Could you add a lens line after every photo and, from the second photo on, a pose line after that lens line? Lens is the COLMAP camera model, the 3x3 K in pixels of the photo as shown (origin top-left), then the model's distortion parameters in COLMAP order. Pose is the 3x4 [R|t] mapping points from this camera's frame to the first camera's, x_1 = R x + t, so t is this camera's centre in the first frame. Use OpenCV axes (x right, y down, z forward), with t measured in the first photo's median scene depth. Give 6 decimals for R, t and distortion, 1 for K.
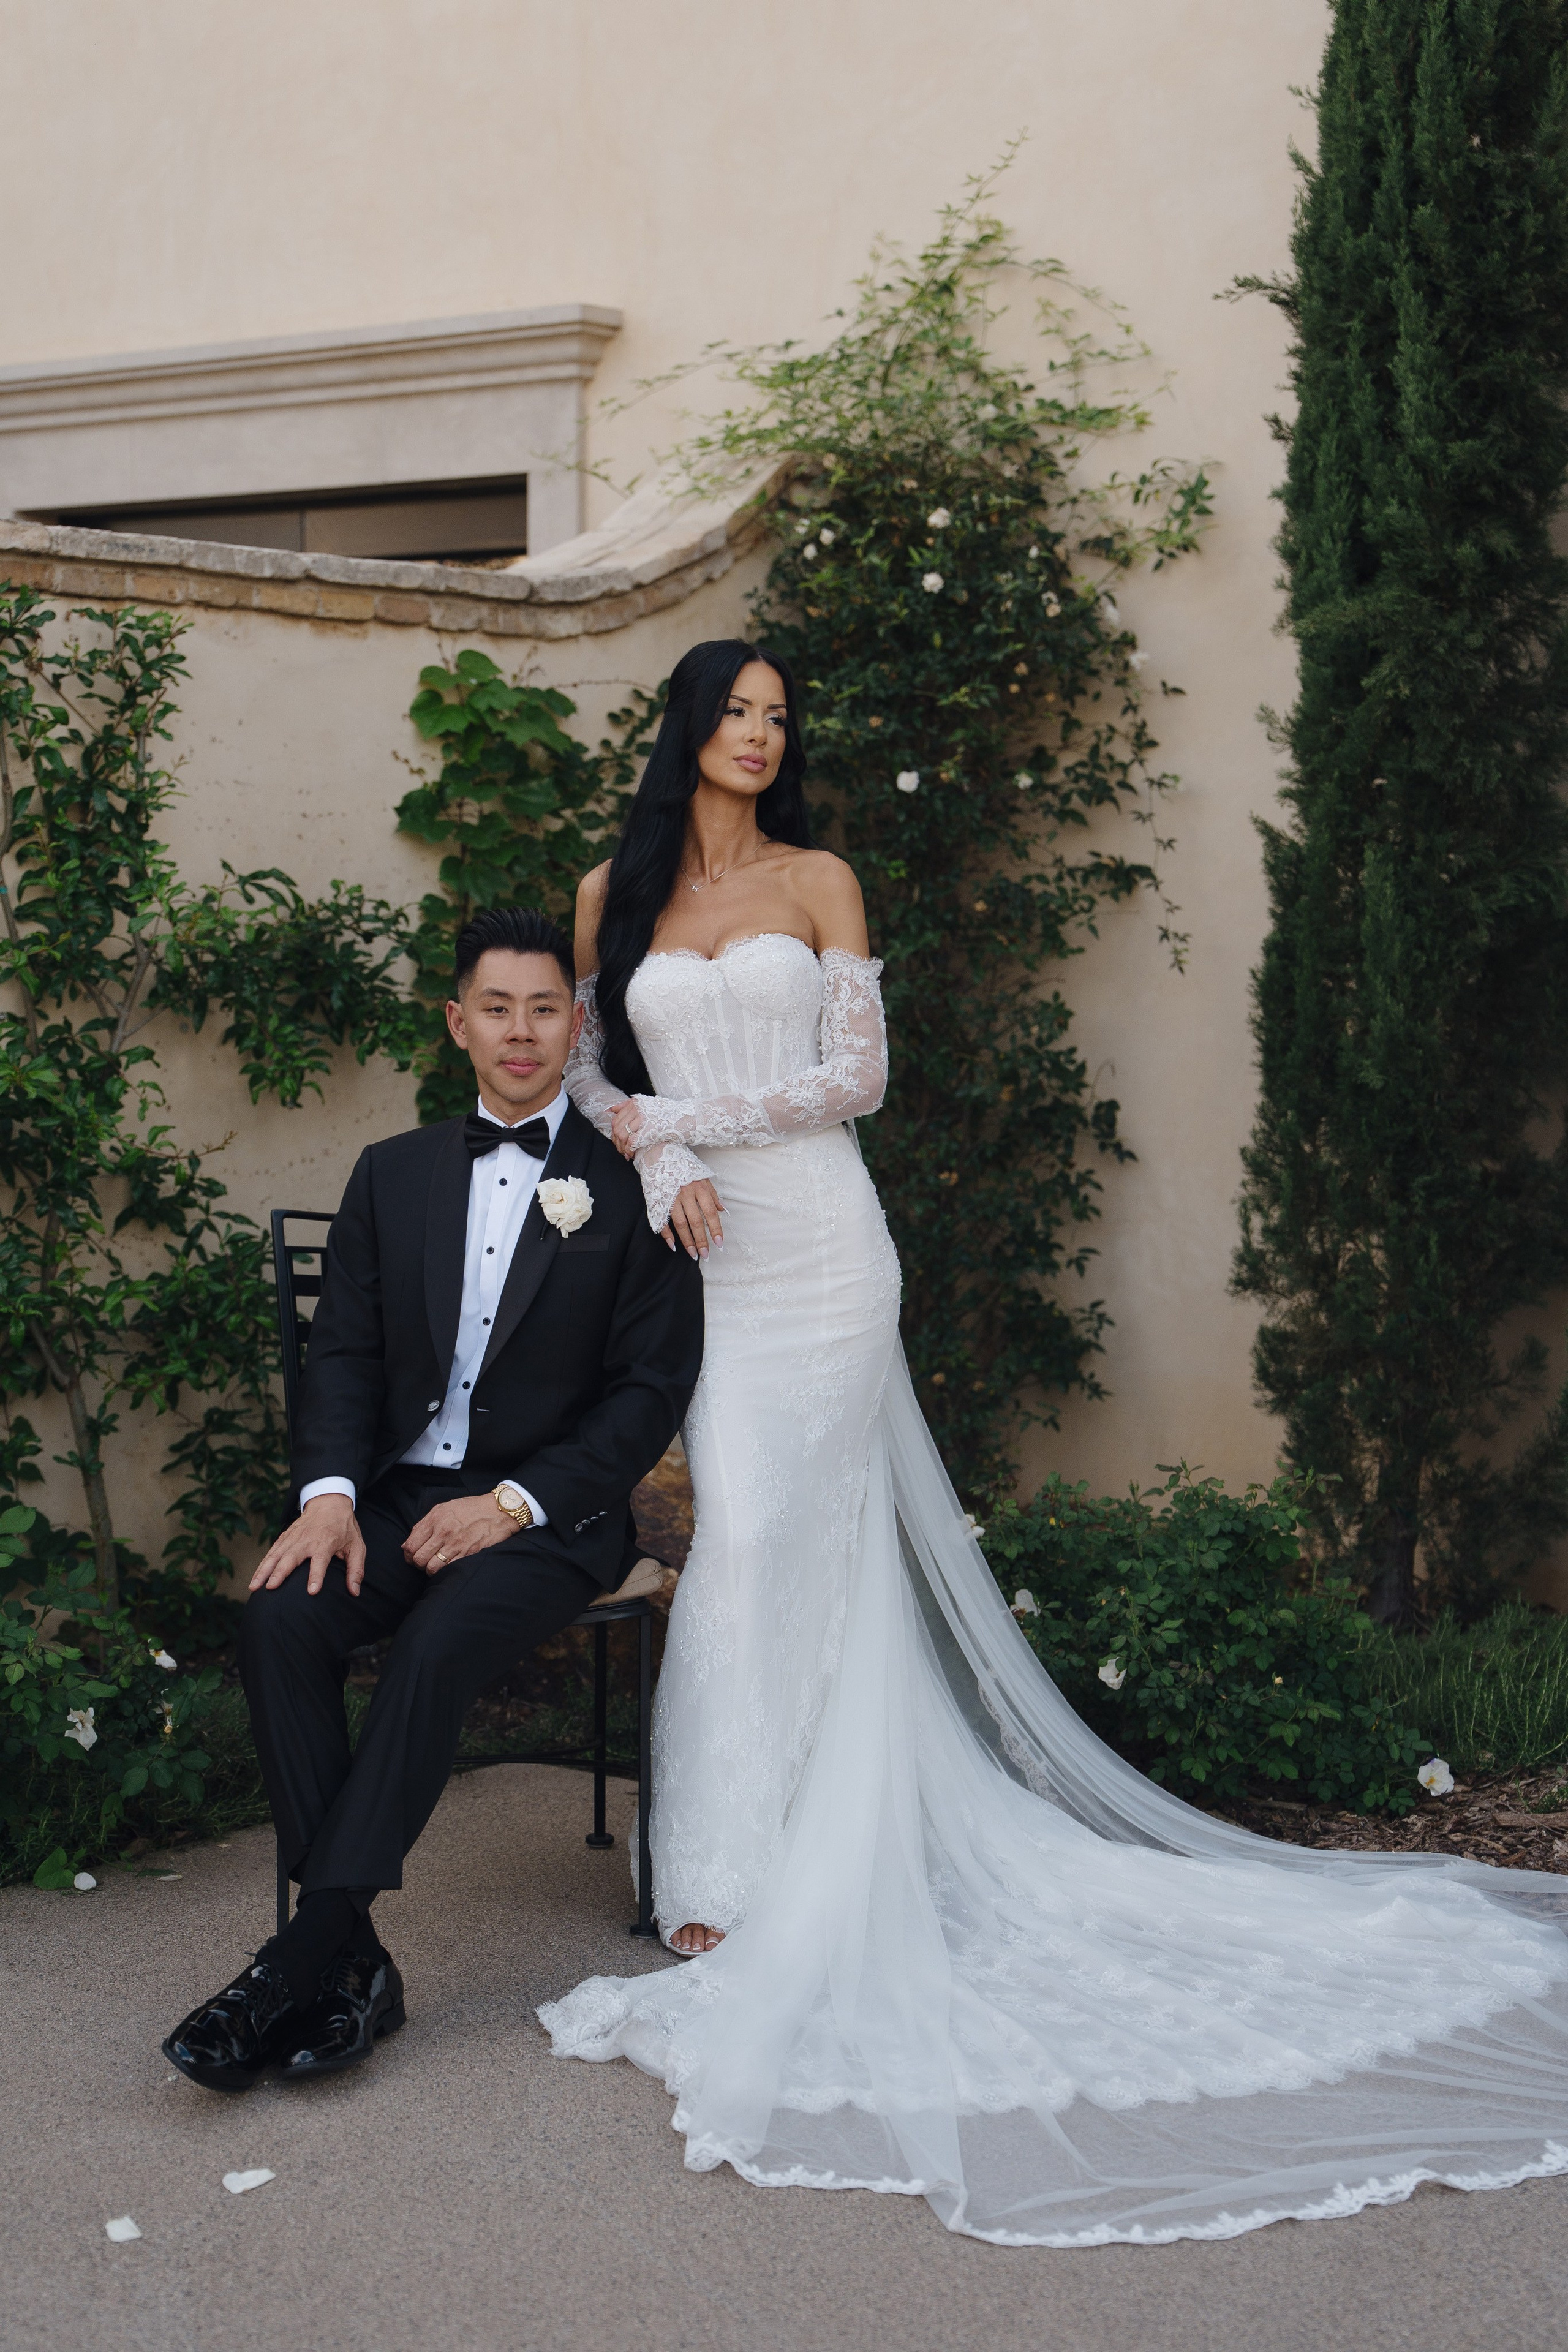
lens RADIAL K [[3880.5, 0, 768.7], [0, 3880.5, 1254.7], [0, 0, 1]] dist [0.189552, 0.000000]
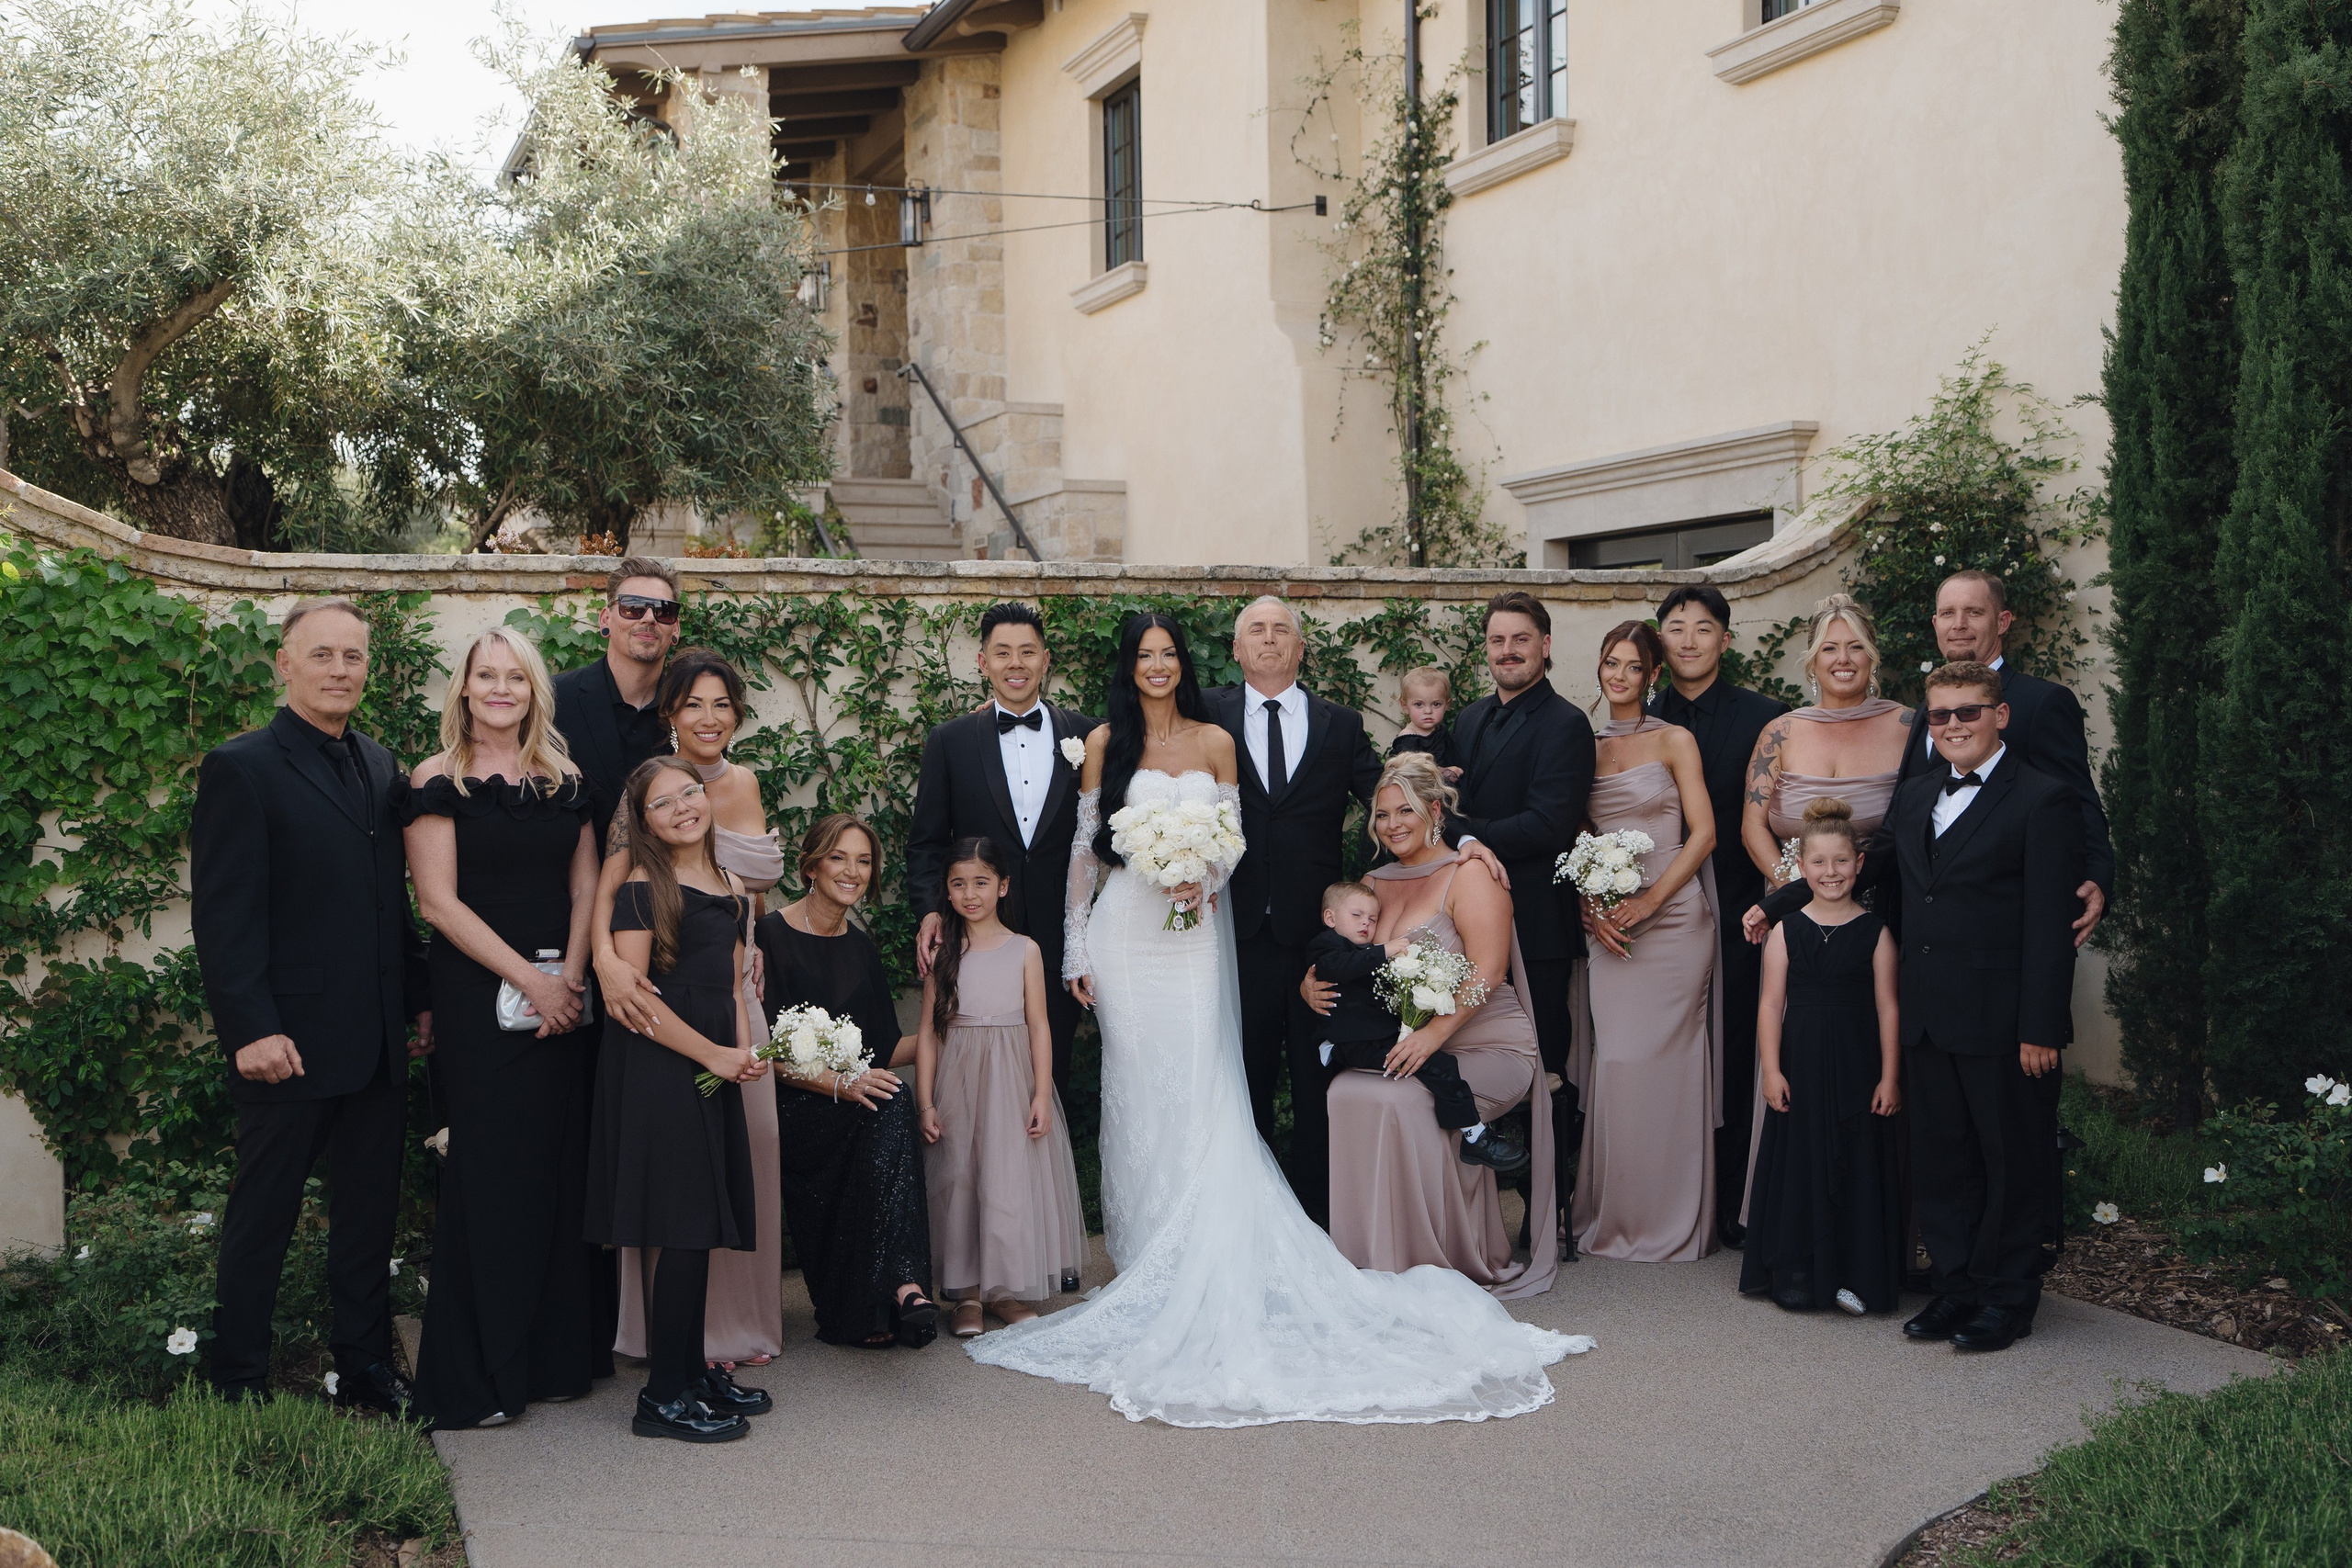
lens RADIAL K [[2207.2, 0, 1165.7], [0, 2207.2, 817.4], [0, 0, 1]] dist [-0.005562, 0.000000]
pose [[0.888231, -0.000856, -0.459396, 0.197710], [-0.019114, 0.999063, -0.038818, -0.002631], [0.458999, 0.043260, 0.887383, -0.093567]]
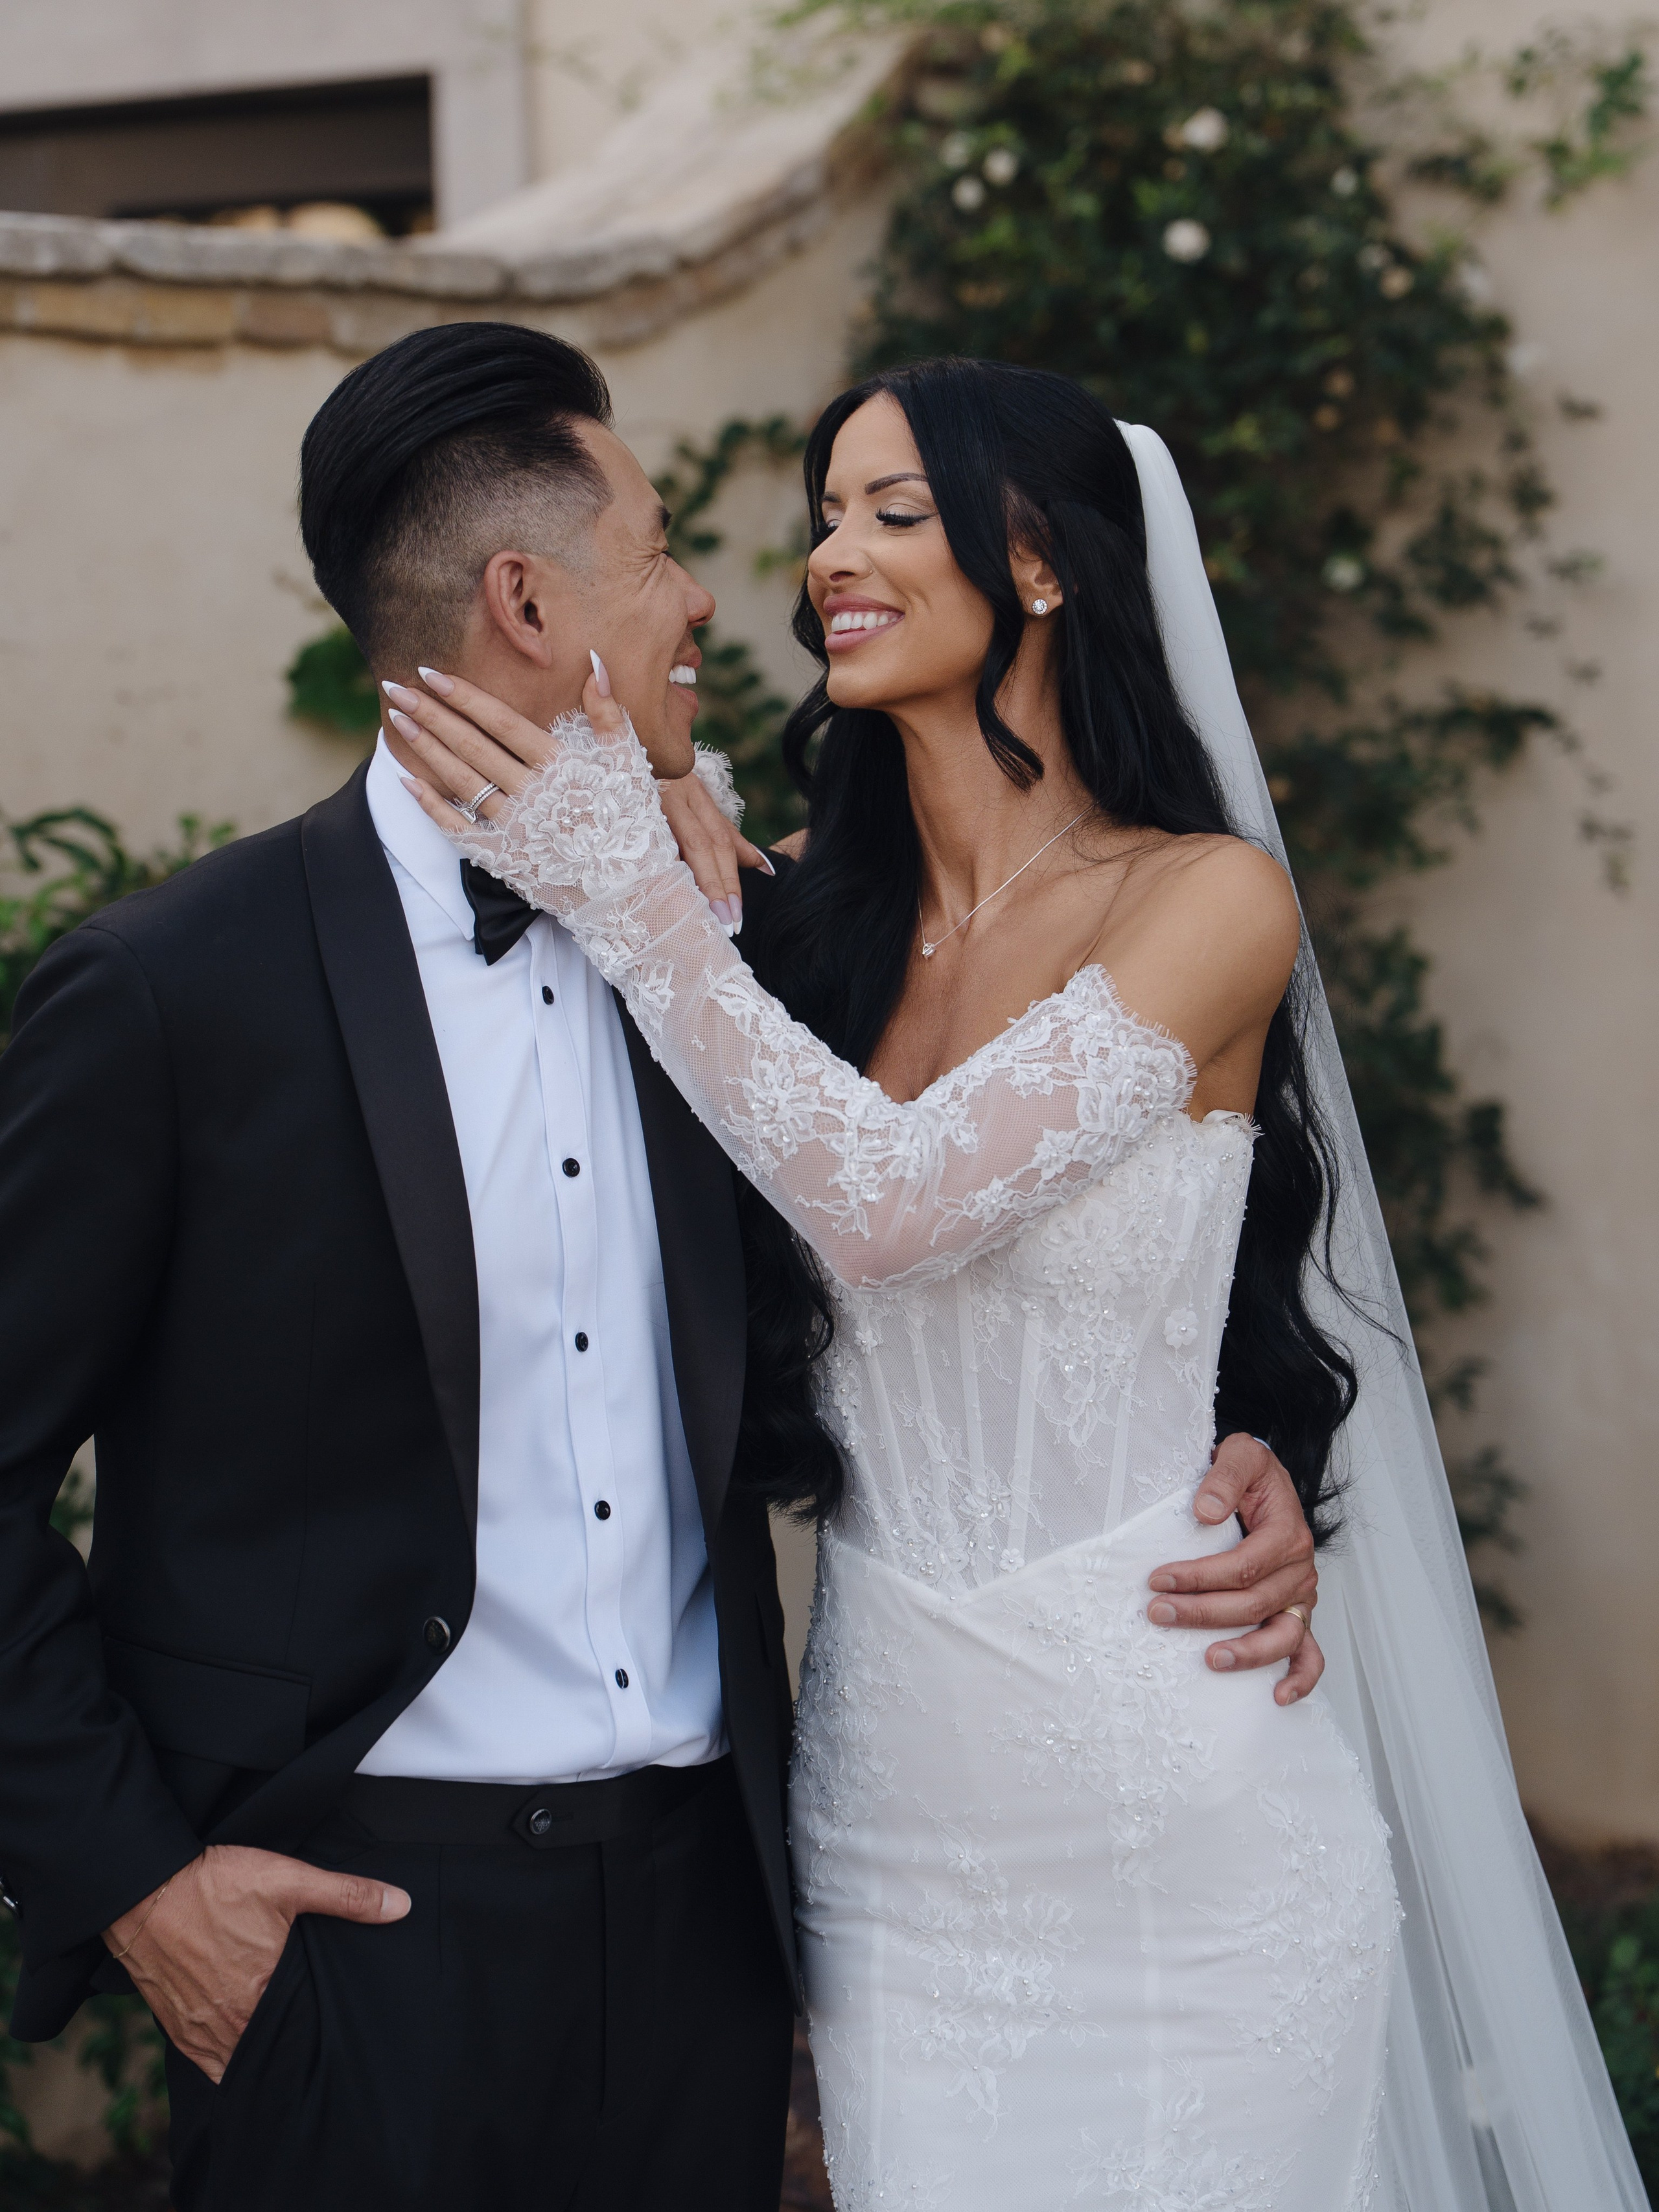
lens RADIAL K [[4943.6, 0, 859.4], [0, 4943.6, 997.6], [0, 0, 1]] dist [0.249669, 0.000000]
pose [[0.998217, -0.034888, 0.048437, -0.046312], [0.035472, 0.999307, -0.011246, -0.053524], [-0.048011, 0.012944, 0.998763, 0.266514]]
